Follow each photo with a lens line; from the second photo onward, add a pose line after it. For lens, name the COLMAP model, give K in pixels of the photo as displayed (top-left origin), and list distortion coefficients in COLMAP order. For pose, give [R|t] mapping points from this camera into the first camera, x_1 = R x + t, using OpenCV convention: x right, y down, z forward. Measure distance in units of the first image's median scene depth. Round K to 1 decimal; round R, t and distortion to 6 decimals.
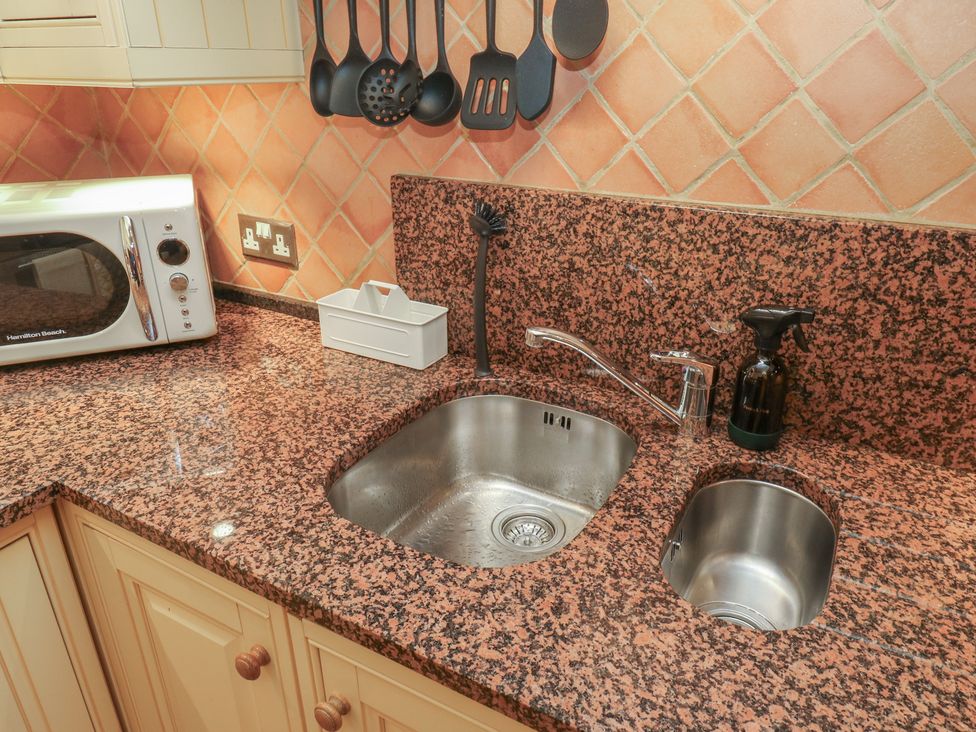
lens RADIAL K [[680.4, 0, 492.6], [0, 680.4, 358.4], [0, 0, 1]] dist [0.003274, 0.000731]
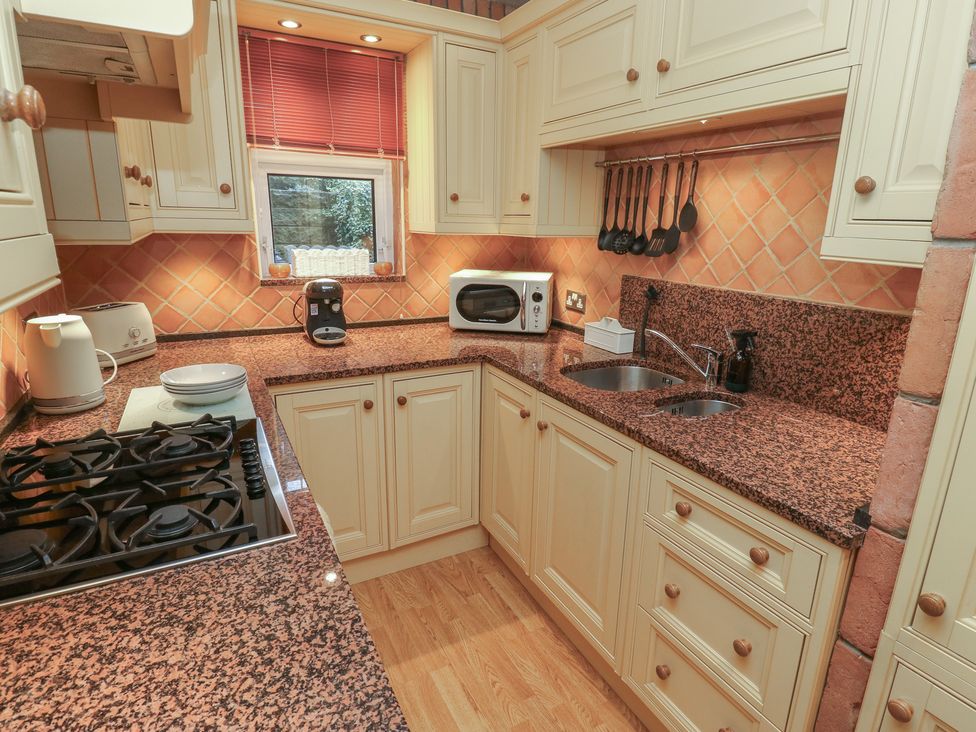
lens RADIAL K [[509.7, 0, 489.1], [0, 509.7, 371.6], [0, 0, 1]] dist [-0.005982, -0.009740]
pose [[0.832994, 0.168188, -0.527100, 0.533786], [-0.237724, 0.969055, -0.066476, 0.342113], [0.499608, 0.180678, 0.847199, -0.821807]]
